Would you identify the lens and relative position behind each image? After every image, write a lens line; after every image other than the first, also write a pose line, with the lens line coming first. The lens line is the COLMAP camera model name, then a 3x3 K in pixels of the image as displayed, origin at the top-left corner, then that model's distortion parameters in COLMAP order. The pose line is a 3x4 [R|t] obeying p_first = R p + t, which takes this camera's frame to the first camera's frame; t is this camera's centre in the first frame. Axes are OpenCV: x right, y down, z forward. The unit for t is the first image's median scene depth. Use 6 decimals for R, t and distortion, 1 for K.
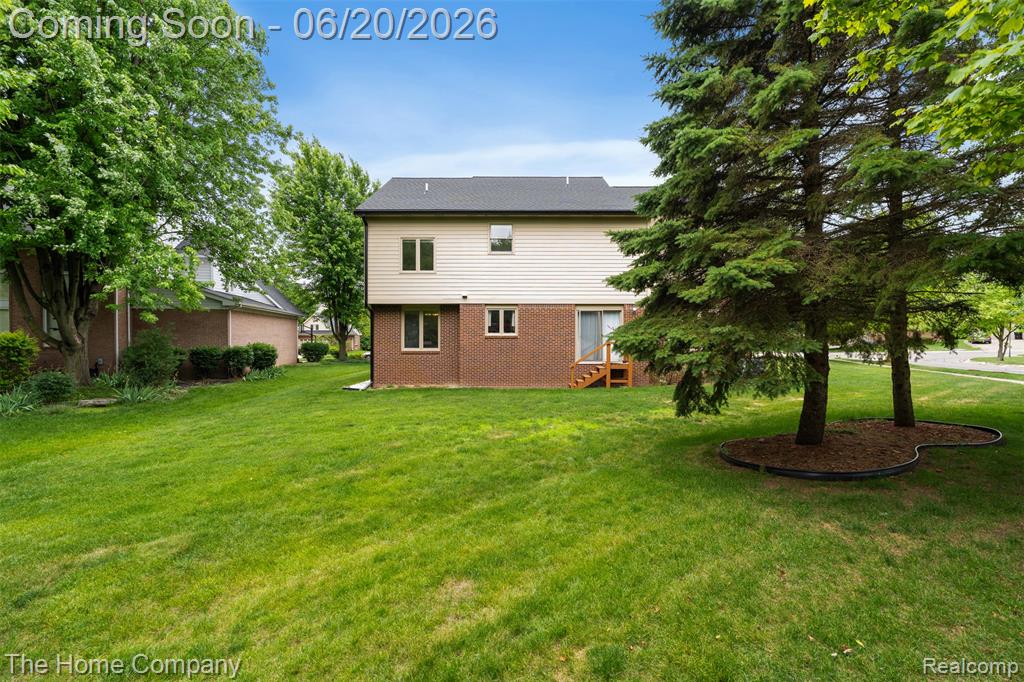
lens RADIAL K [[456.7, 0, 512.0], [0, 456.7, 341.0], [0, 0, 1]] dist [-0.000426, -0.000104]
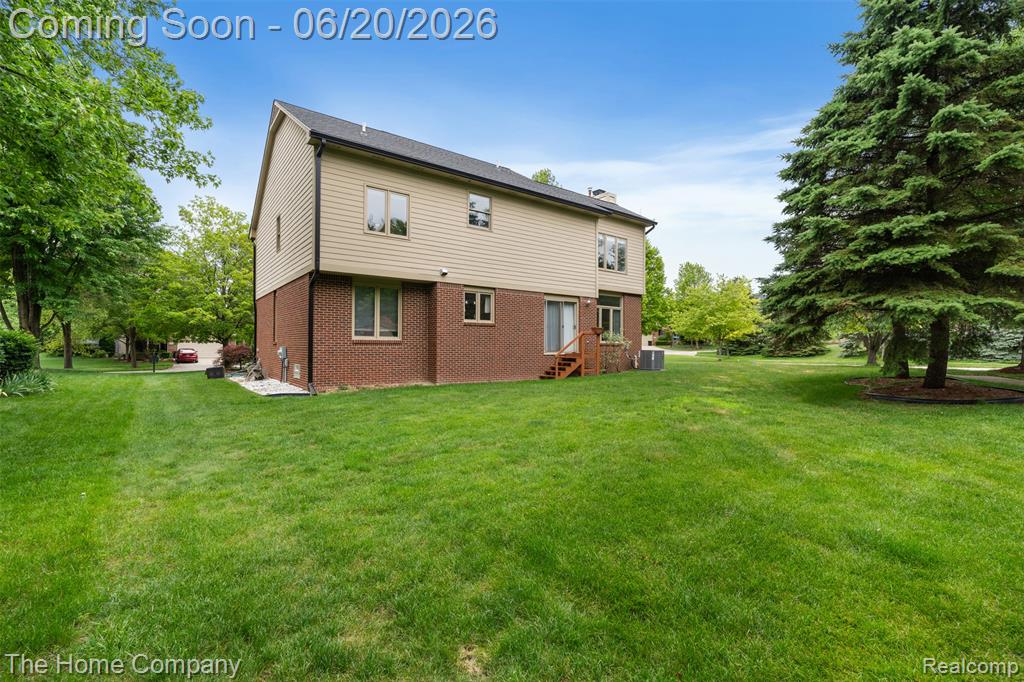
lens RADIAL K [[456.7, 0, 512.0], [0, 456.7, 341.0], [0, 0, 1]] dist [-0.000426, -0.000104]
pose [[0.801148, 0.011159, 0.598363, -0.492059], [0.002852, 0.999744, -0.022463, 0.042415], [-0.598460, 0.019702, 0.800910, 0.269302]]
